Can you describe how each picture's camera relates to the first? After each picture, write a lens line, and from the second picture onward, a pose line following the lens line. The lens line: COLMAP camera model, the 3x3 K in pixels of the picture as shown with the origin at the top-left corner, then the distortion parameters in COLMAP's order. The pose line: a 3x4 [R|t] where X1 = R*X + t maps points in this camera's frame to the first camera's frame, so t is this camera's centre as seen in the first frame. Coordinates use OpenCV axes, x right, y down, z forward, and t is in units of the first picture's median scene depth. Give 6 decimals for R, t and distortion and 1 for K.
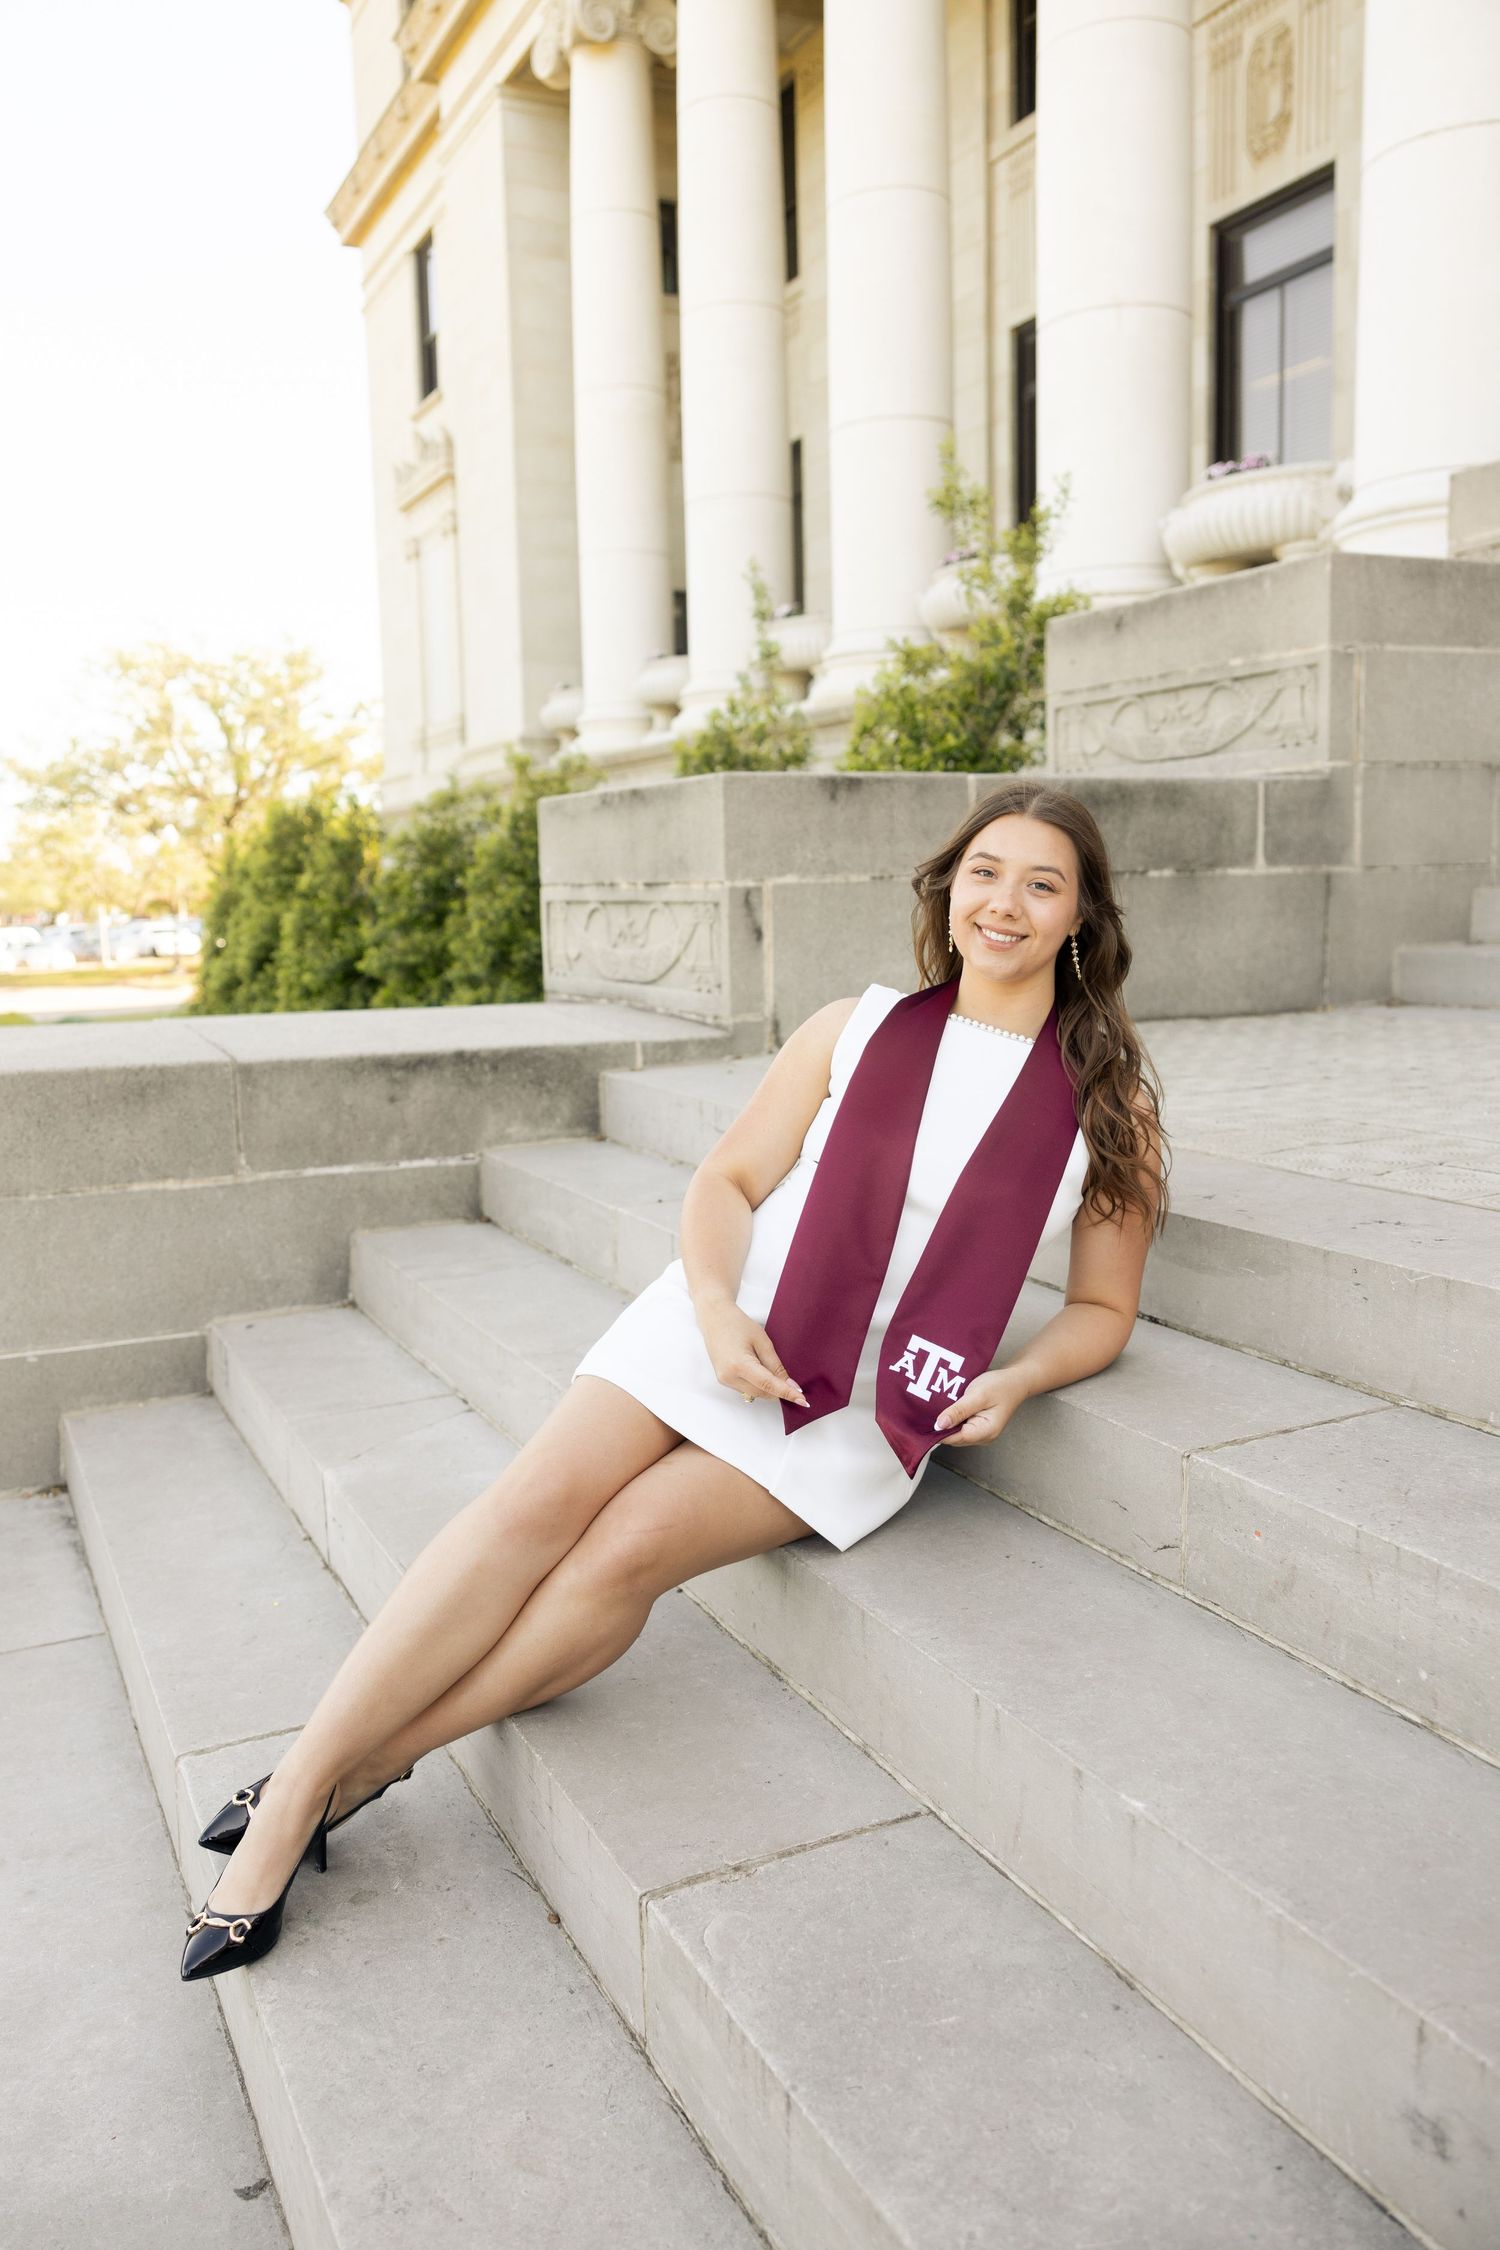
lens RADIAL K [[1800.4, 0, 750.0], [0, 1800.4, 1125.0], [0, 0, 1]] dist [-0.001120, 0.006622]
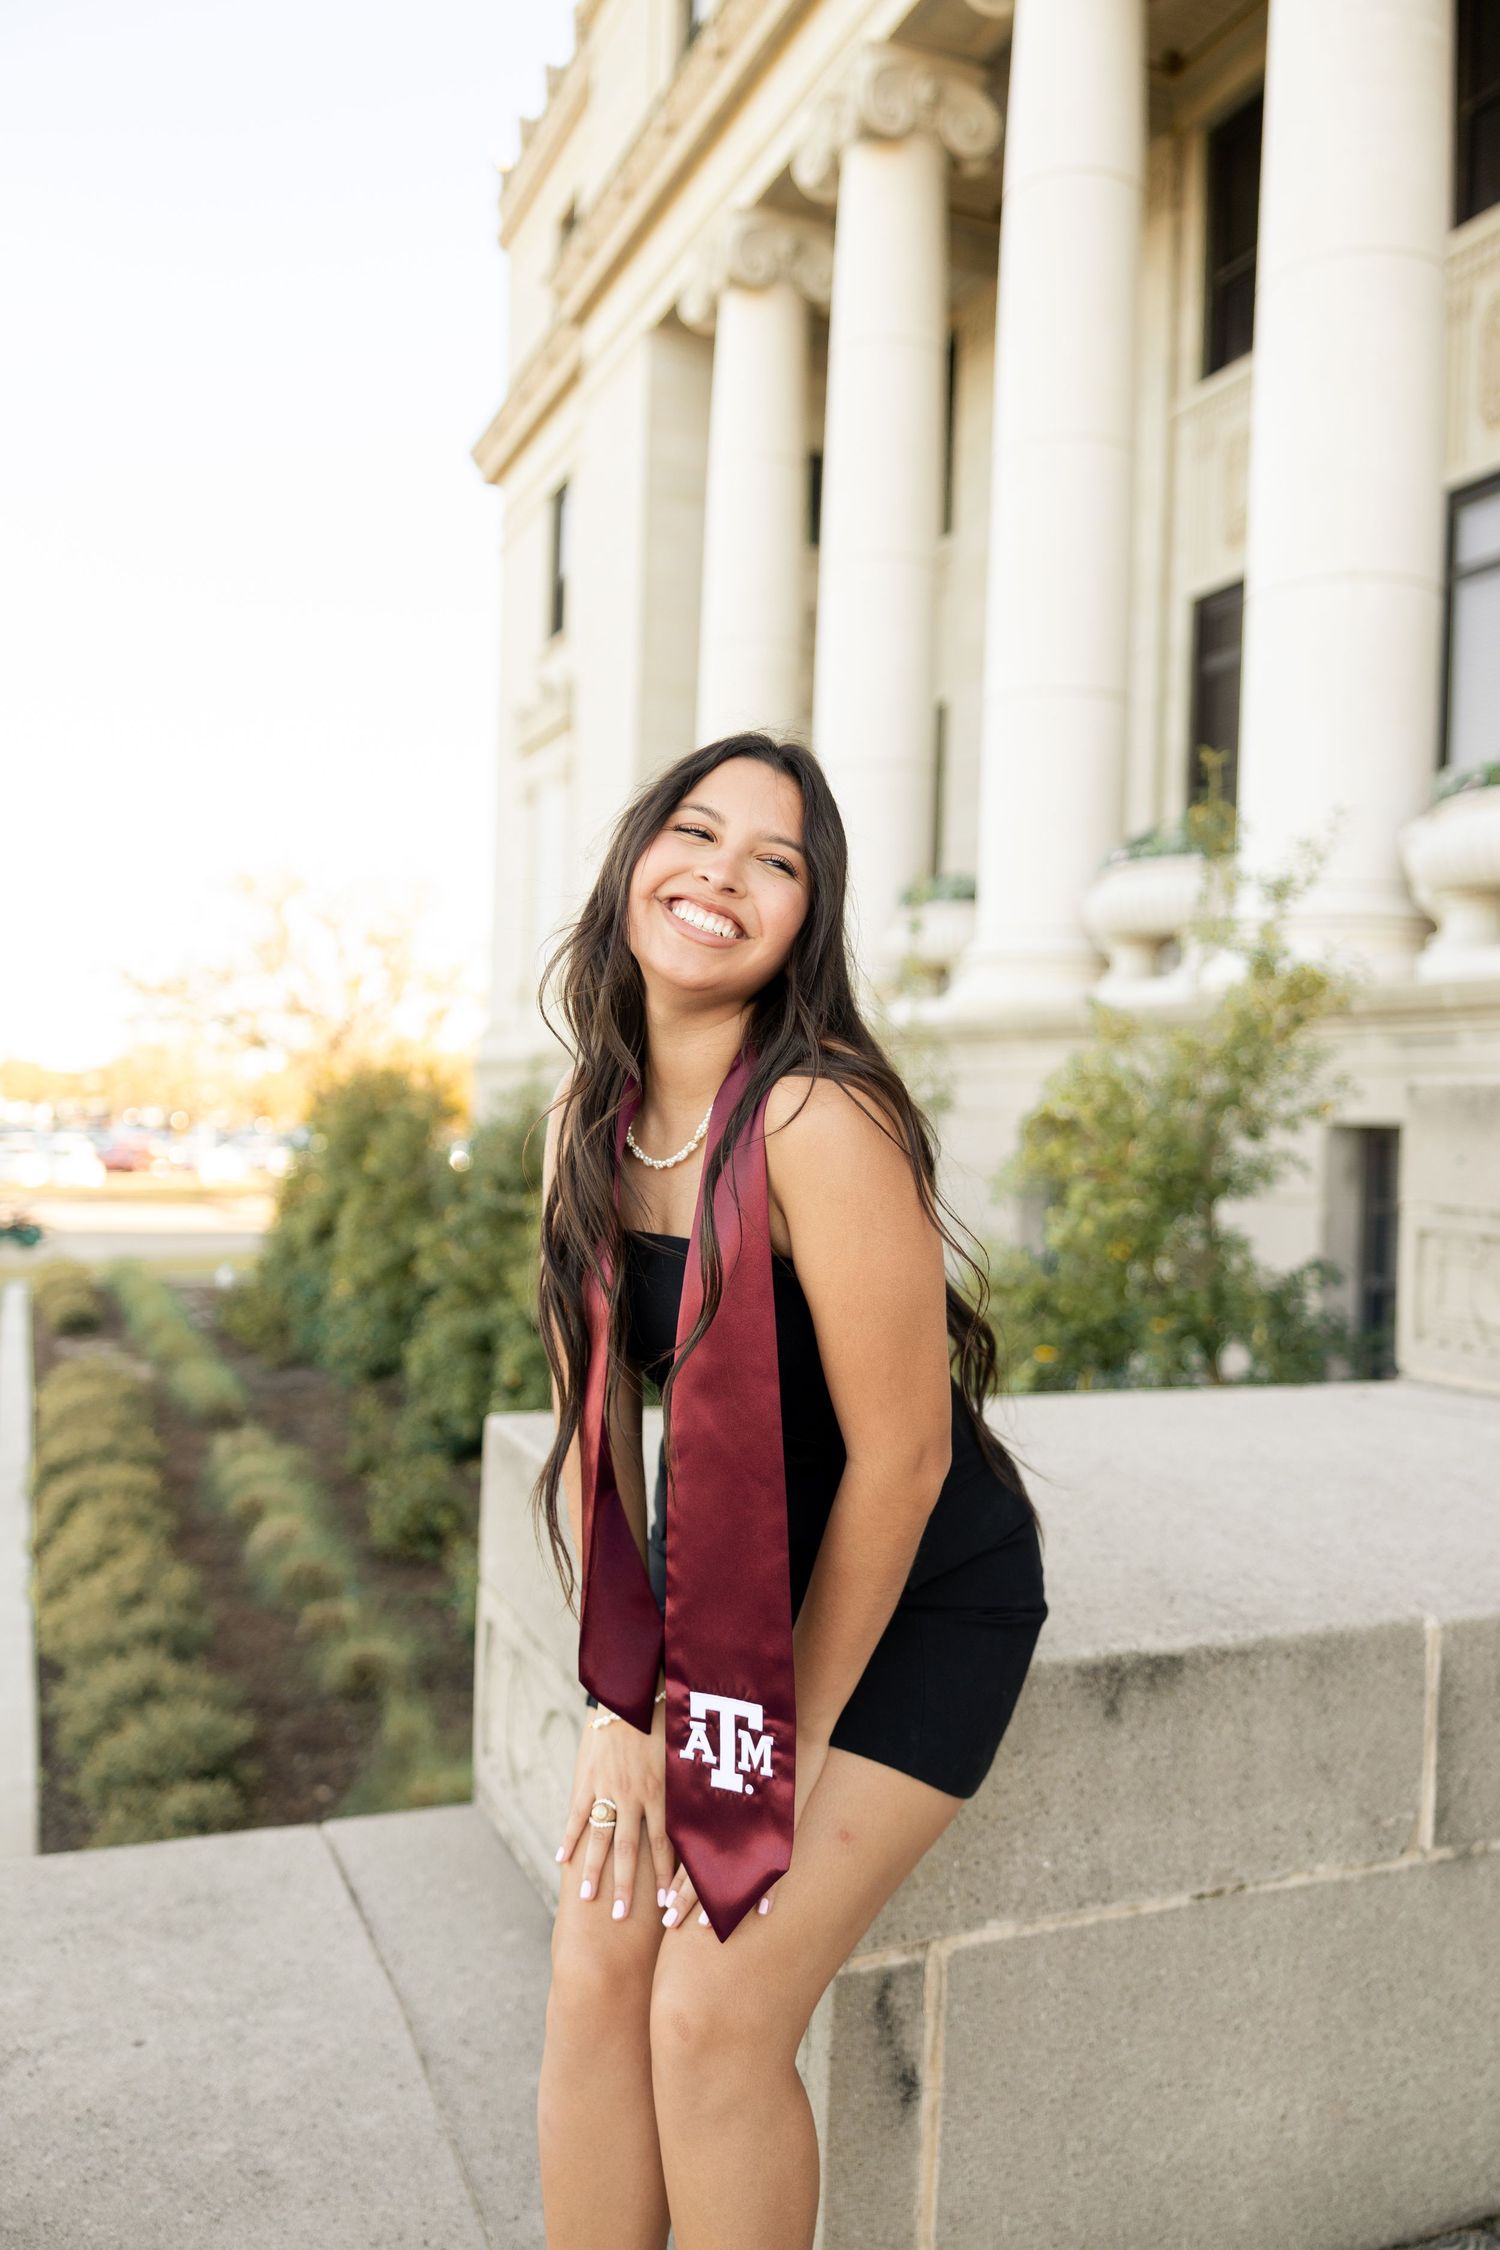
lens RADIAL K [[1784.8, 0, 800.7], [0, 1784.8, 1133.8], [0, 0, 1]] dist [0.007209, -0.001257]
pose [[0.997922, 0.054802, -0.033893, -0.014011], [-0.058421, 0.991402, -0.117088, -0.227911], [0.027185, 0.118824, 0.992543, 0.523833]]
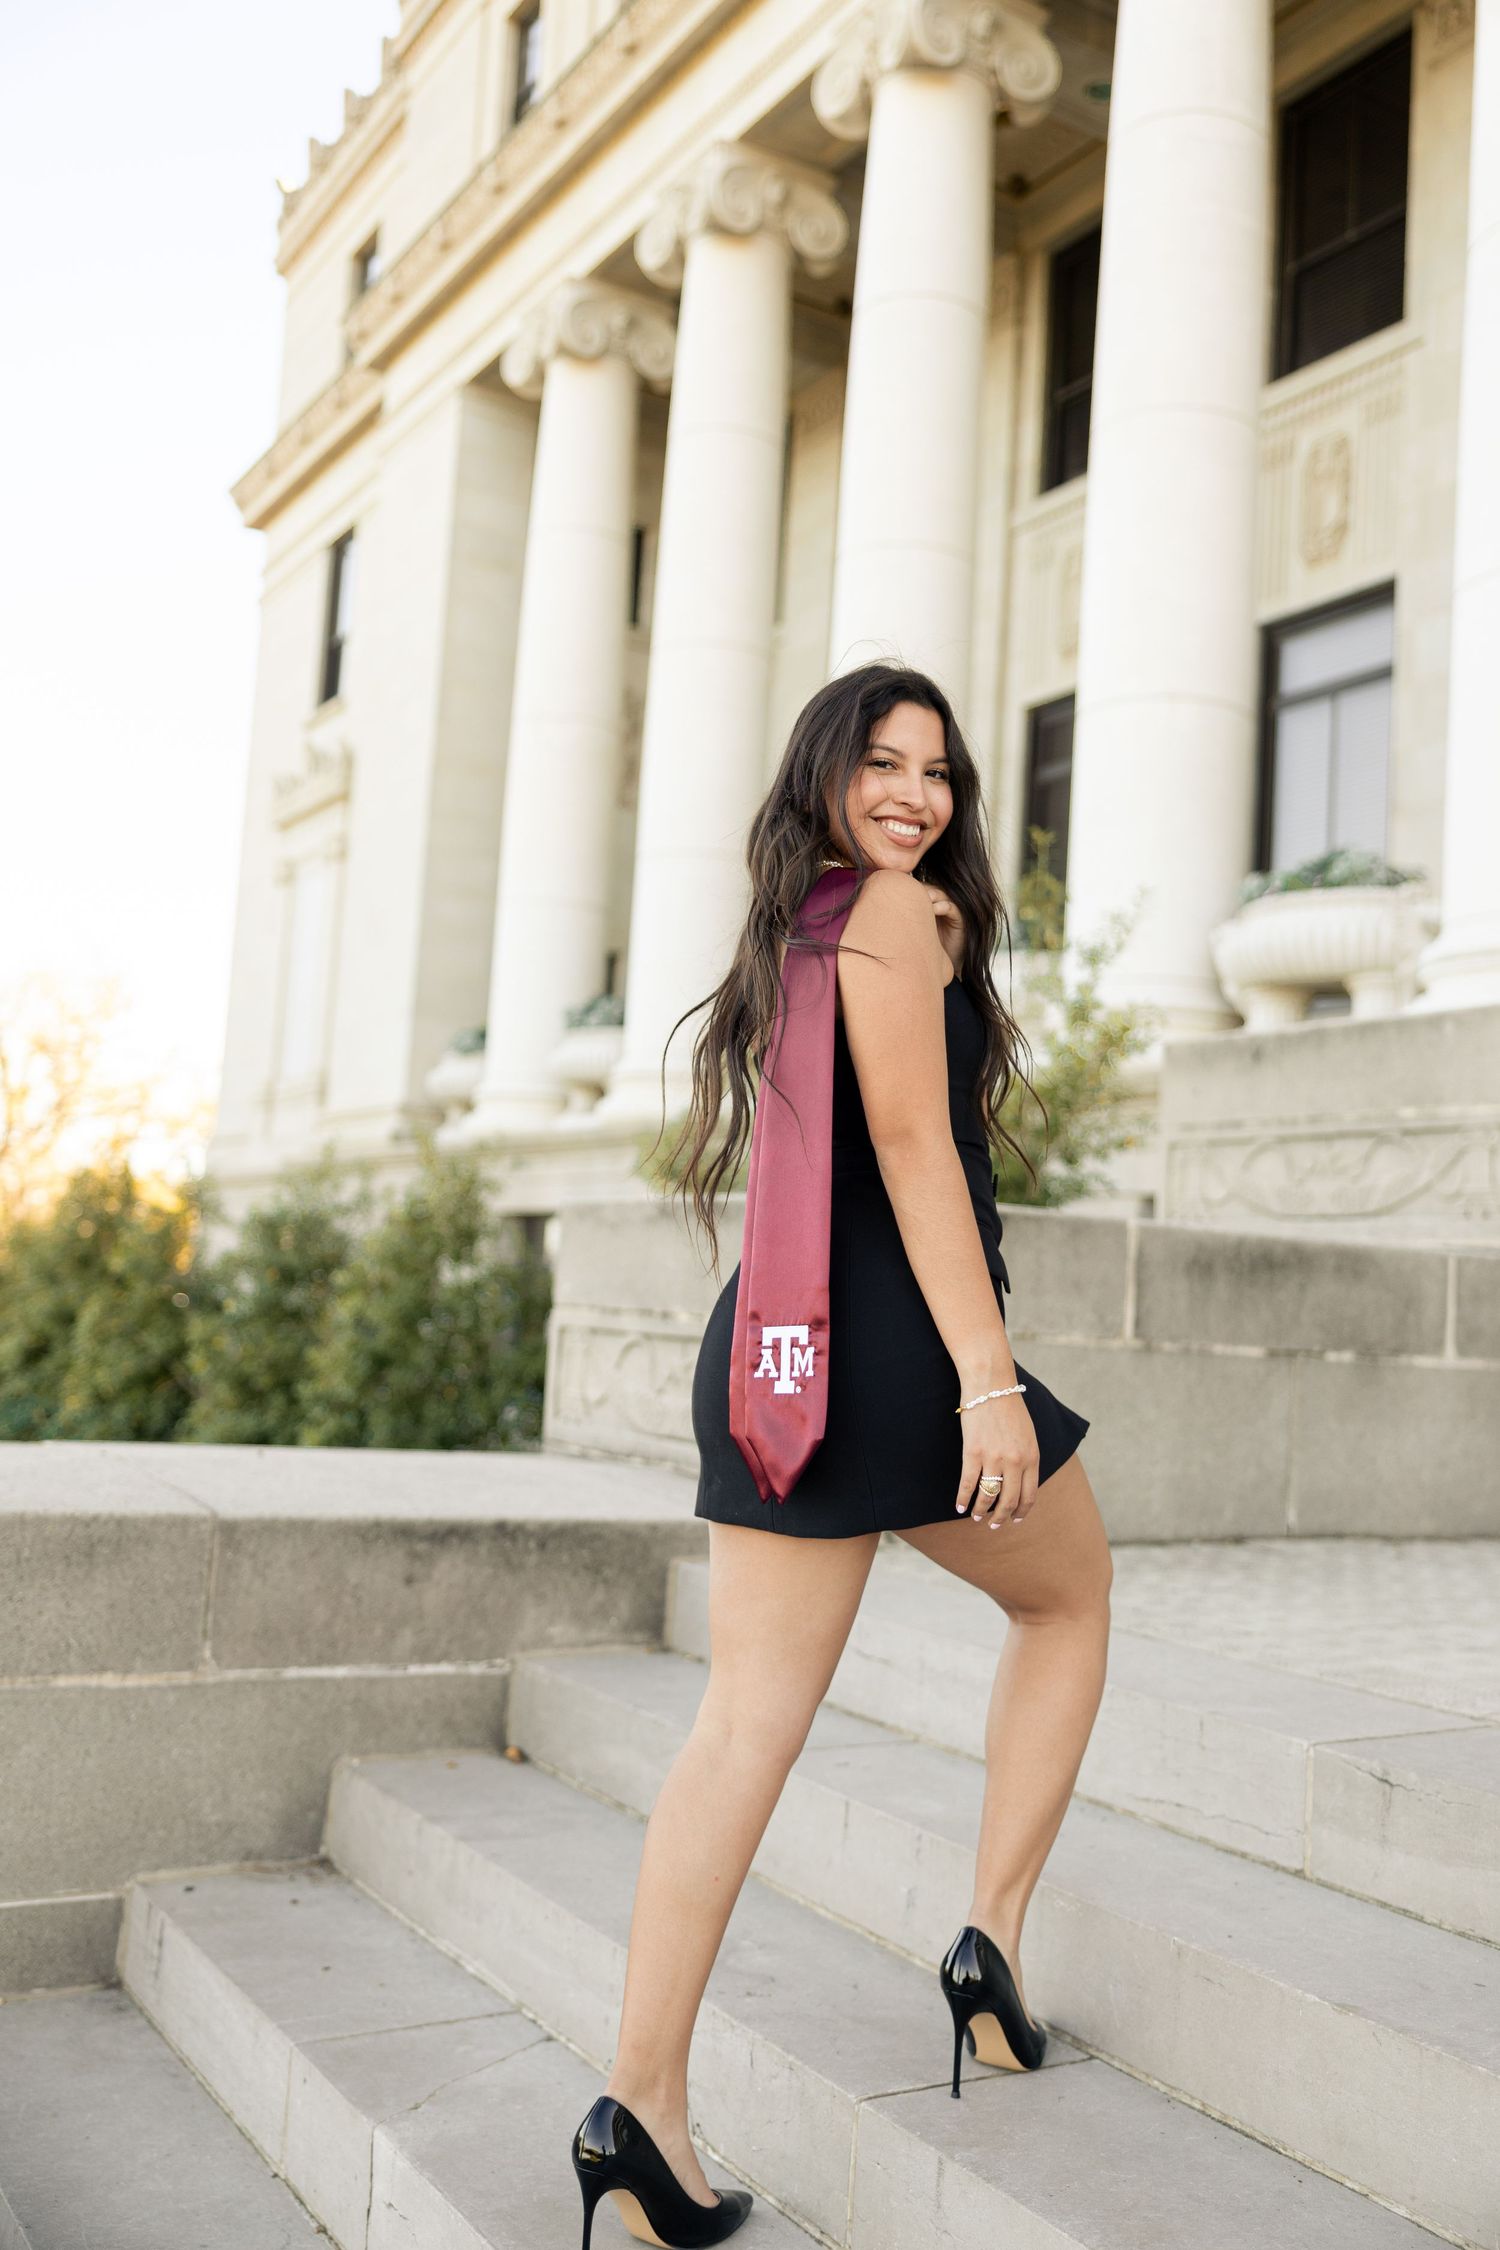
lens RADIAL K [[2200.6, 0, 868.5], [0, 2200.6, 1115.1], [0, 0, 1]] dist [0.010997, 0.009304]
pose [[0.990098, 0.091977, 0.106048, -0.098319], [-0.066402, 0.972446, -0.223470, -0.008045], [-0.123680, 0.214215, 0.968925, 0.029236]]
